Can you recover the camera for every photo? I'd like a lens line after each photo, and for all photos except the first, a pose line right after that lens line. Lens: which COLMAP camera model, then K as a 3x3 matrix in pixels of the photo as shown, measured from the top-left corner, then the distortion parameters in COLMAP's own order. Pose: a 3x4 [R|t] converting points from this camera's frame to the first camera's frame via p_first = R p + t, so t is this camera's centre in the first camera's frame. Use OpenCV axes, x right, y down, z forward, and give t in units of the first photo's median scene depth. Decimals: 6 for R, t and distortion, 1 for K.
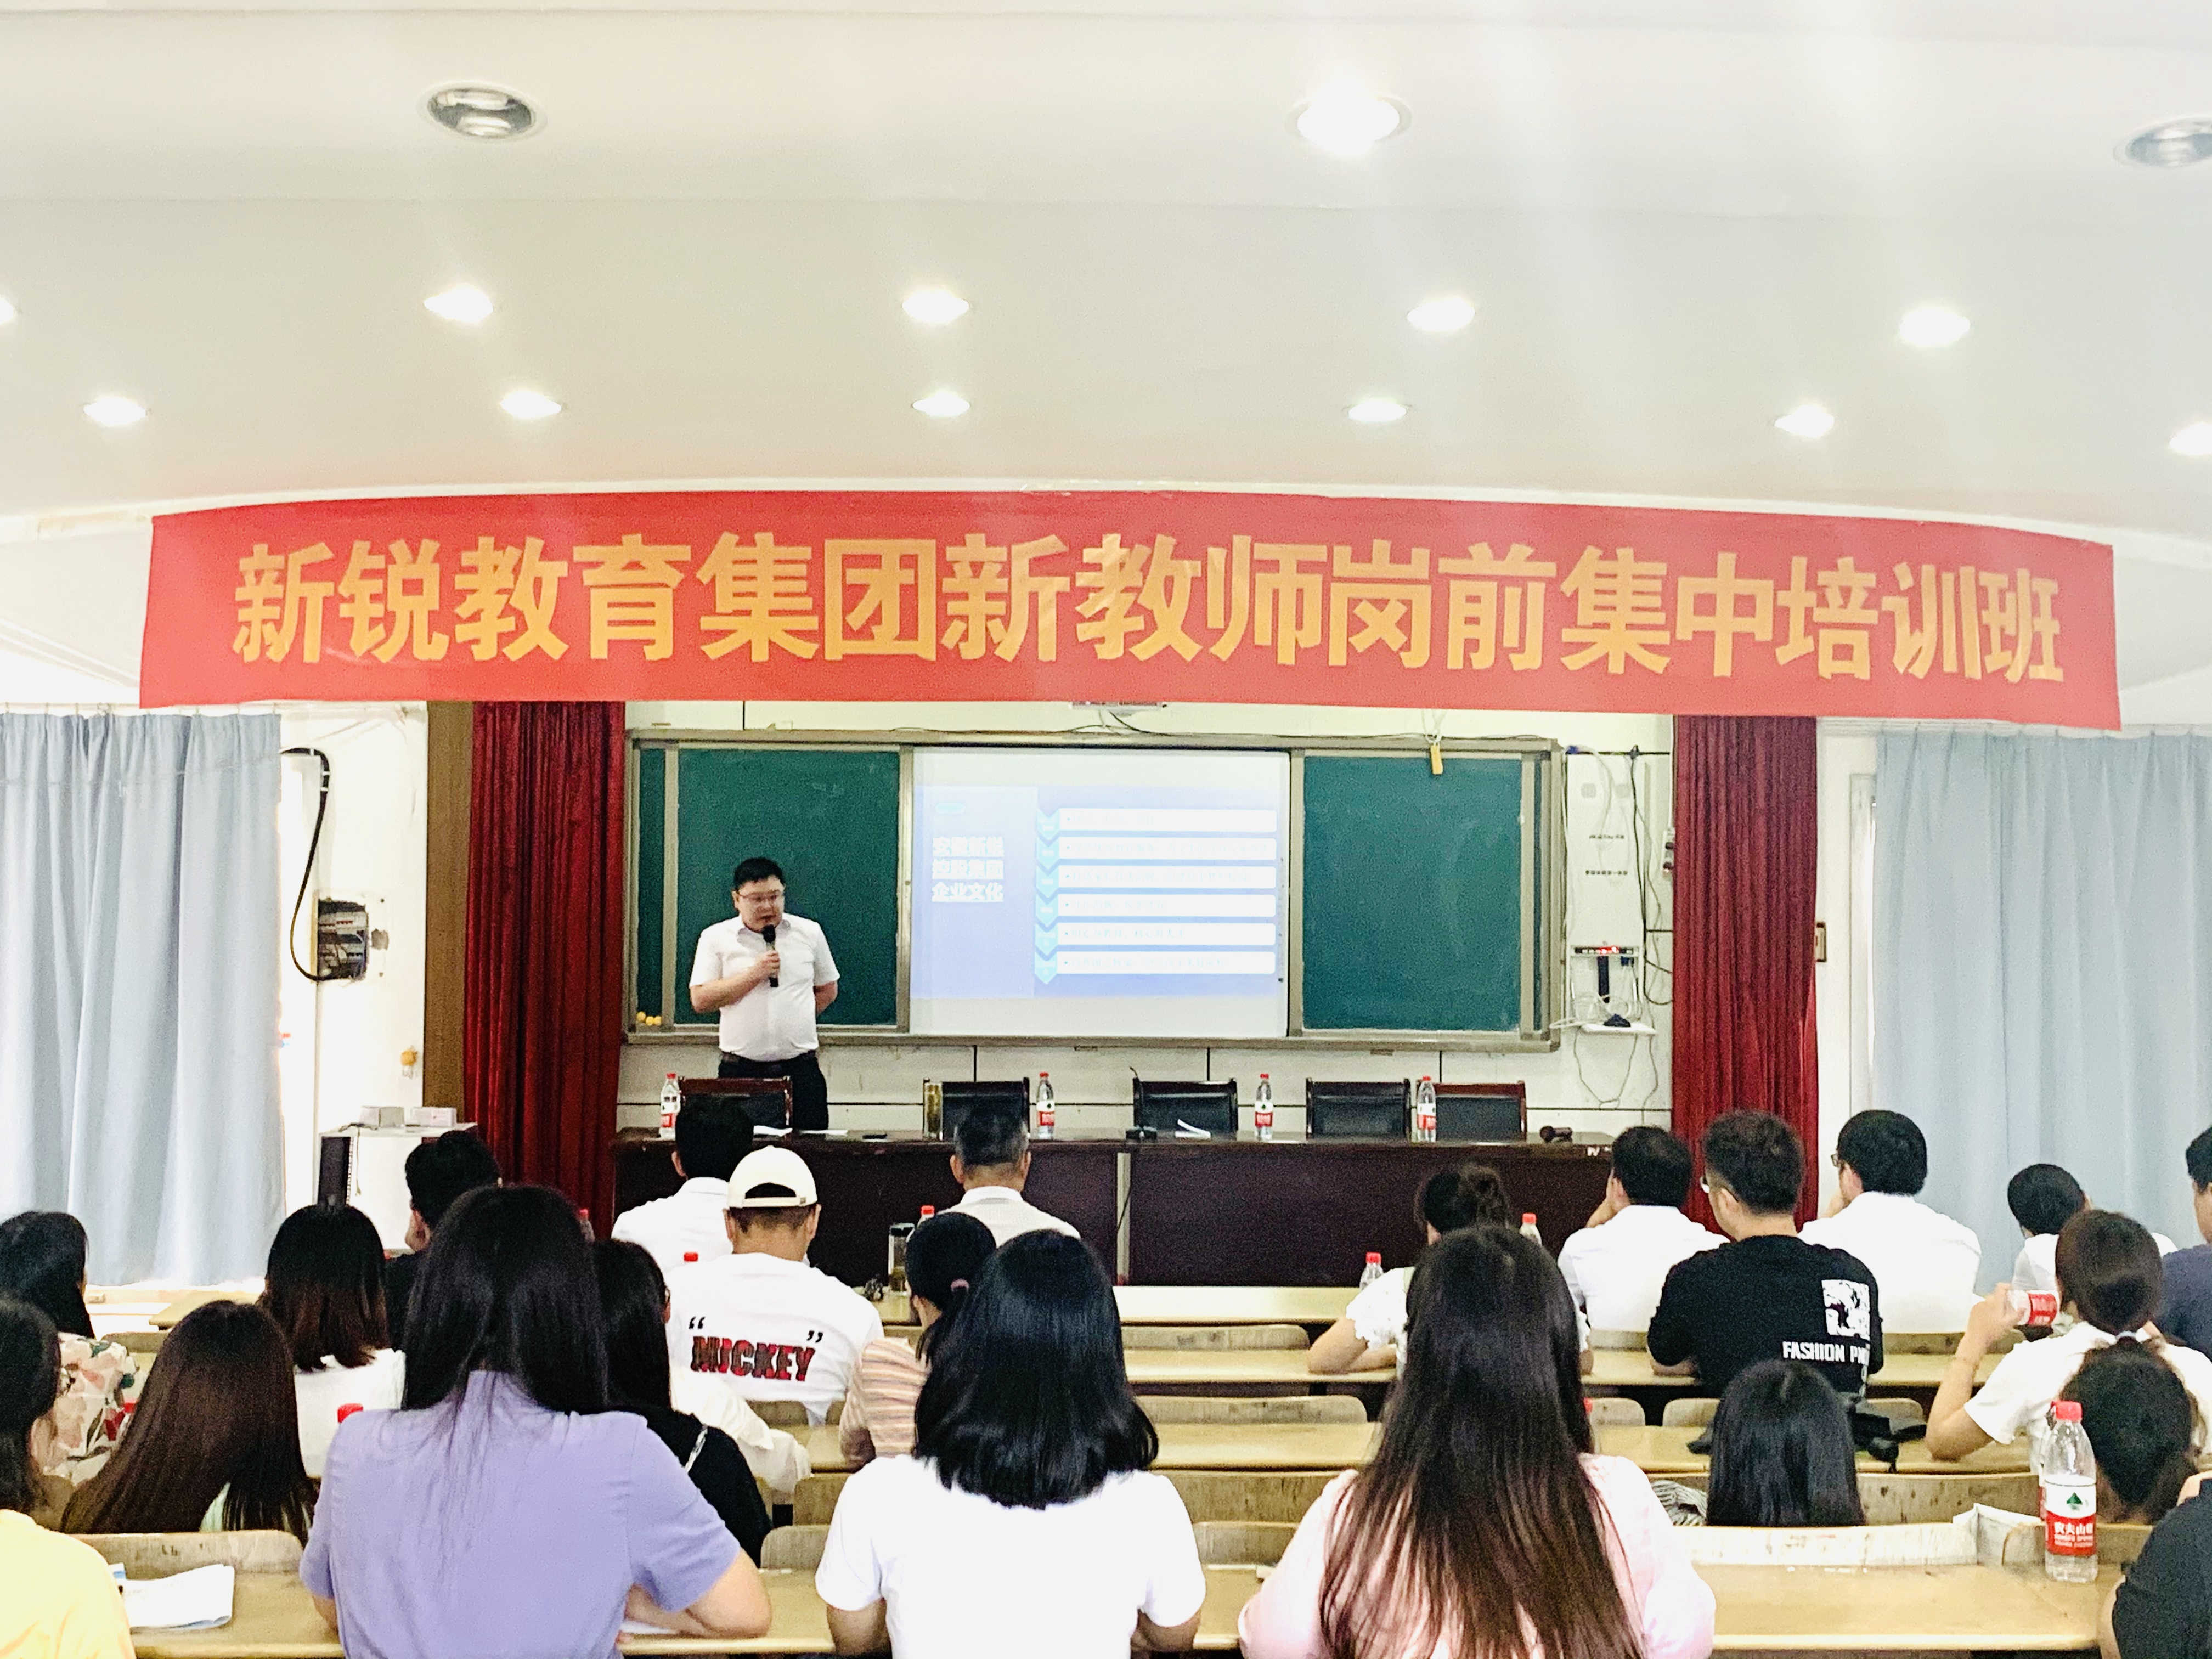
lens RADIAL K [[2823.4, 0, 1095.7], [0, 2823.4, 828.9], [0, 0, 1]] dist [0.175412, 0.000000]
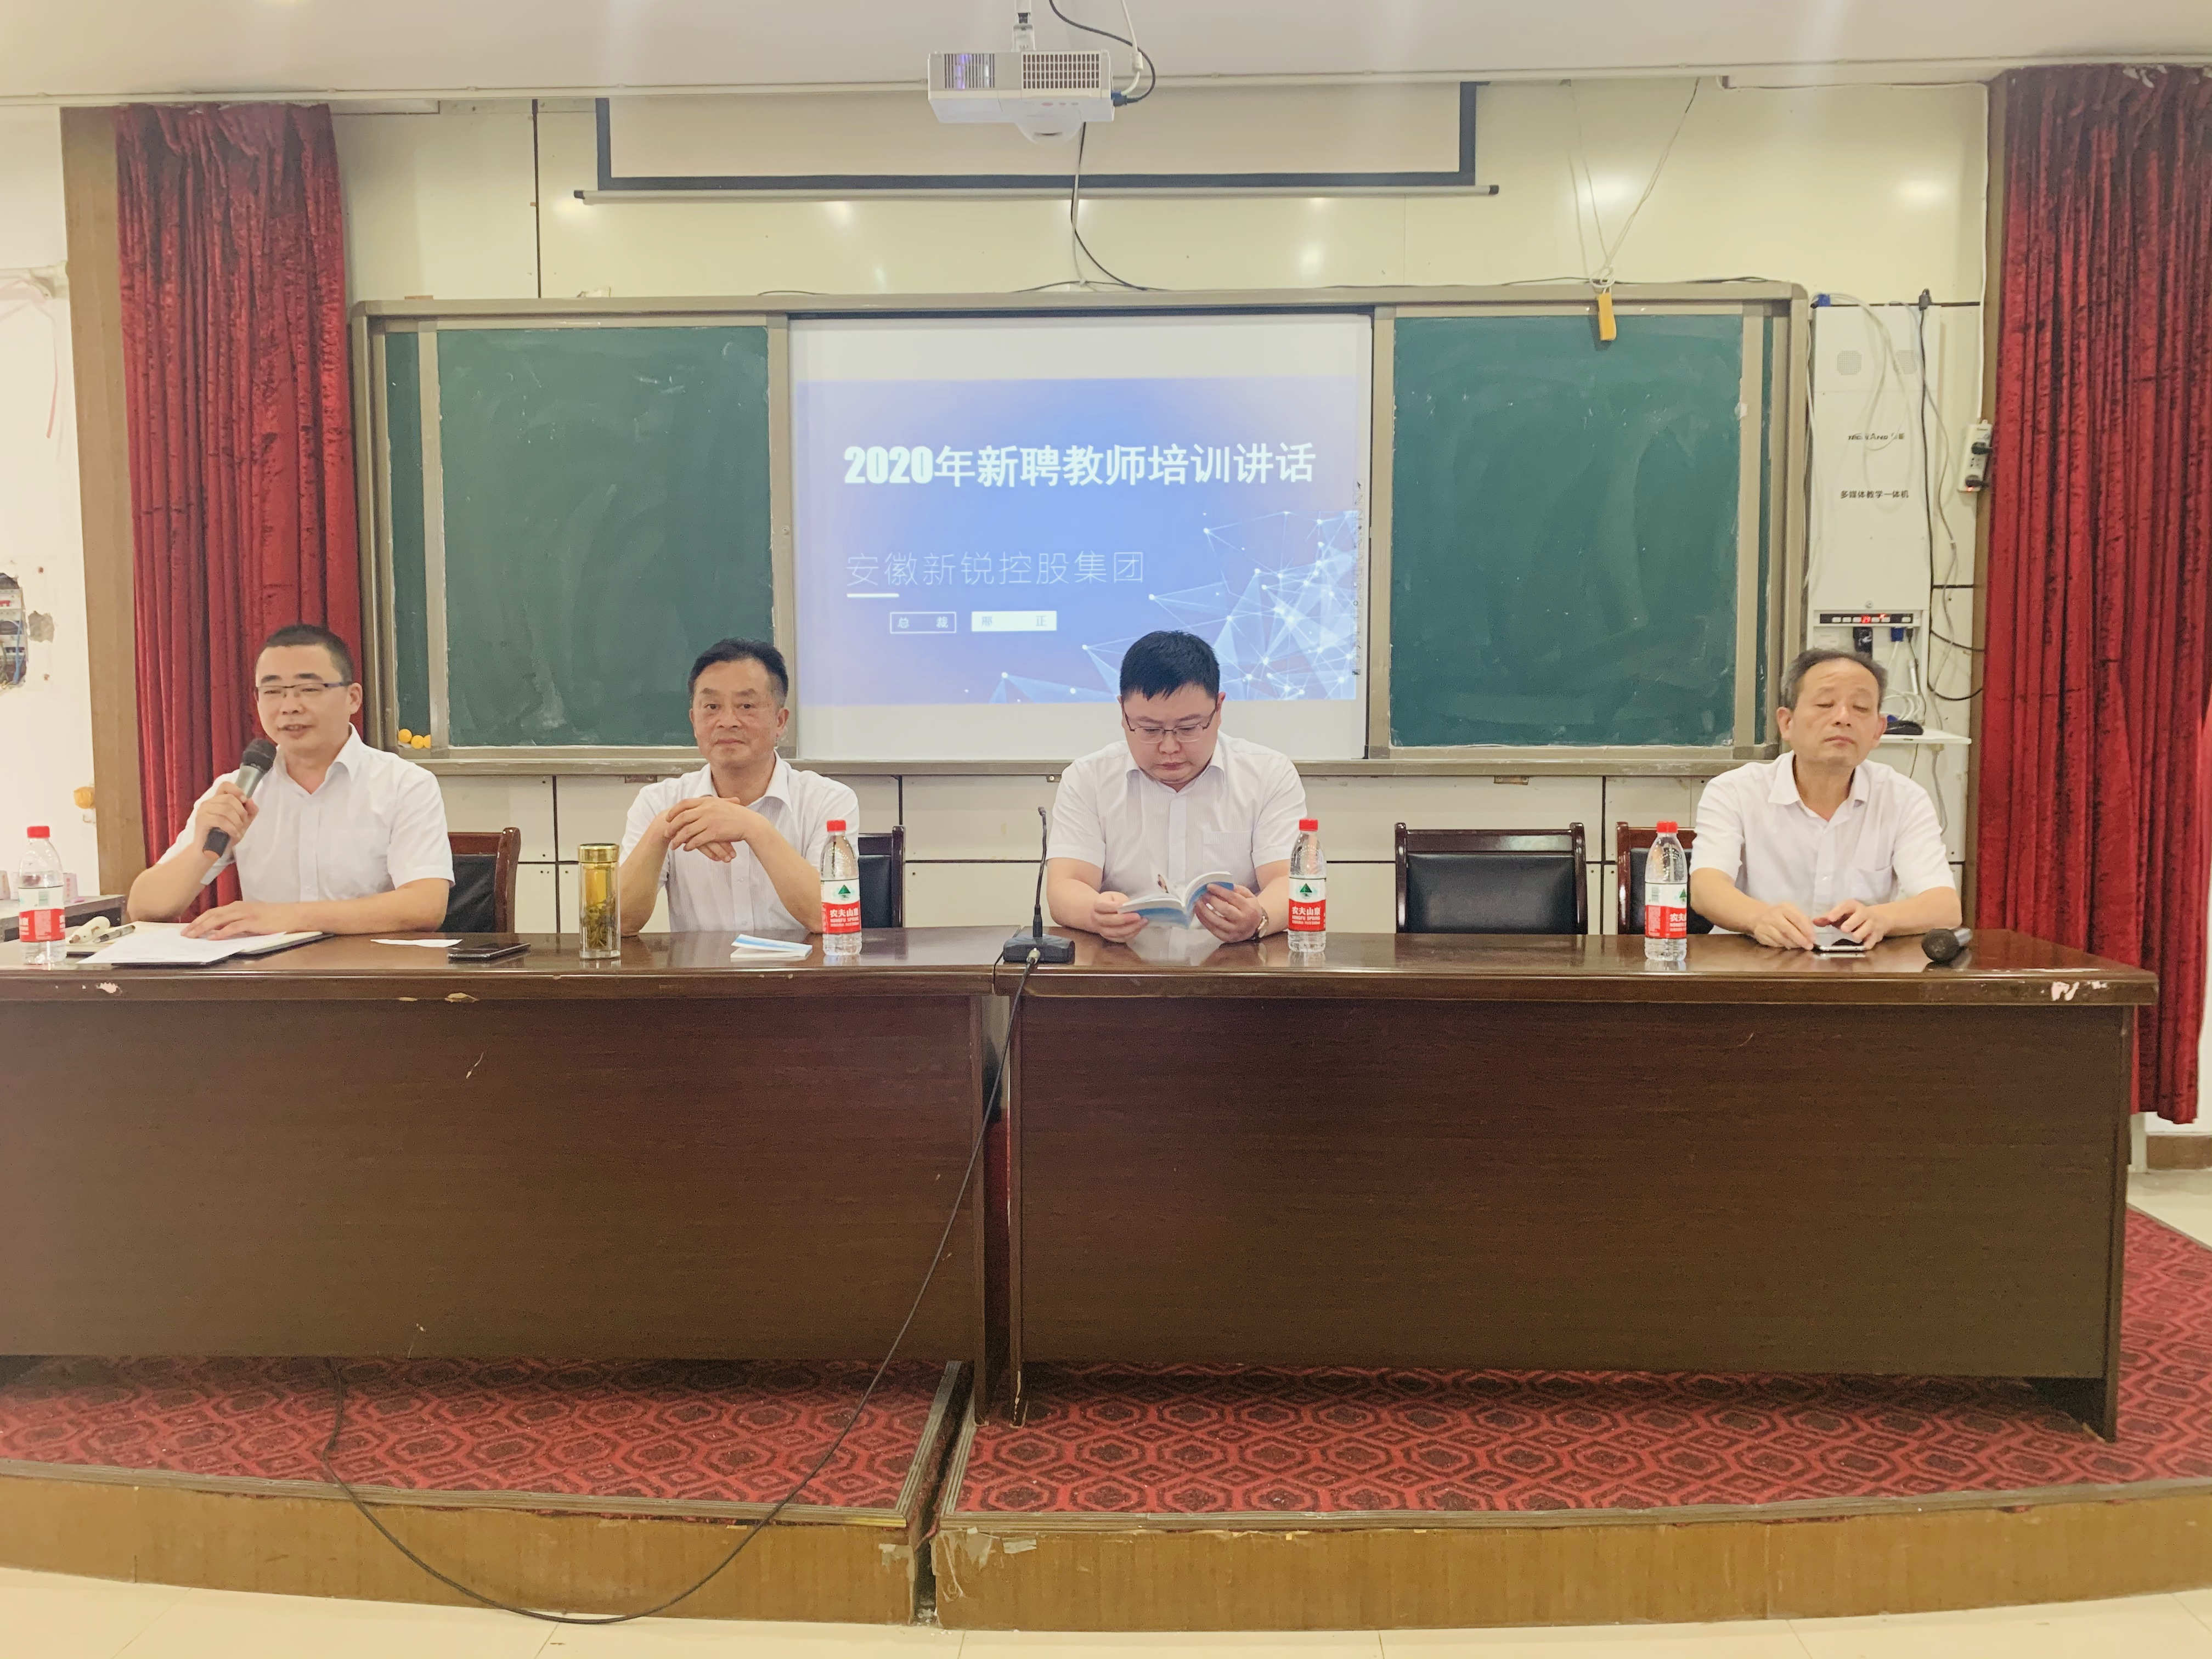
lens RADIAL K [[1688.2, 0, 1119.7], [0, 1688.2, 843.9], [0, 0, 1]] dist [0.037386, -0.005226]
pose [[0.996518, -0.005122, -0.083226, 0.043378], [0.014014, 0.994201, 0.106621, 0.050529], [0.082197, -0.107416, 0.990810, 0.604374]]
